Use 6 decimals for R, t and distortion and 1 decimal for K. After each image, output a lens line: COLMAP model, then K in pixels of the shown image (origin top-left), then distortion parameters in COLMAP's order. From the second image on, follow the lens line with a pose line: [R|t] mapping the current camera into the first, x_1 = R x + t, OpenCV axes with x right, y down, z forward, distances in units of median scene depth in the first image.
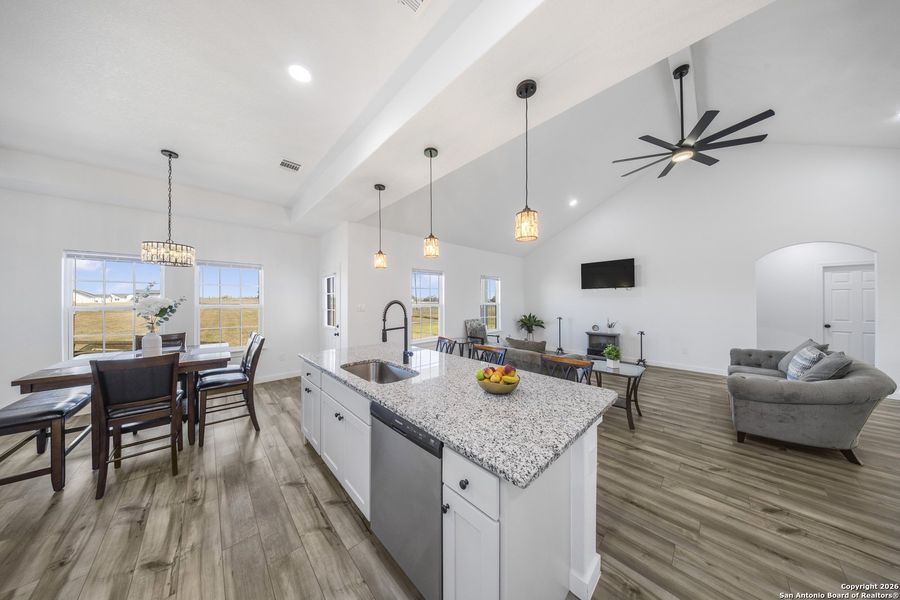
lens RADIAL K [[260.9, 0, 452.4], [0, 260.9, 301.8], [0, 0, 1]] dist [0.004318, -0.001565]
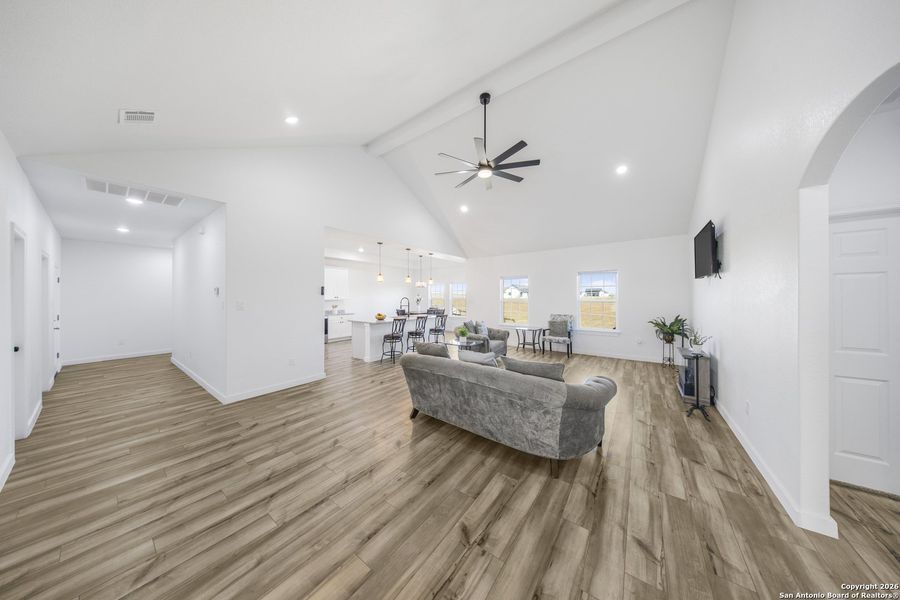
lens RADIAL K [[260.9, 0, 457.7], [0, 260.9, 293.6], [0, 0, 1]] dist [0.004318, -0.001565]
pose [[0.176133, -0.002309, -0.984364, 2.181250], [0.000253, 0.999997, -0.002300, -0.025013], [0.984366, 0.000156, 0.176133, 0.728981]]
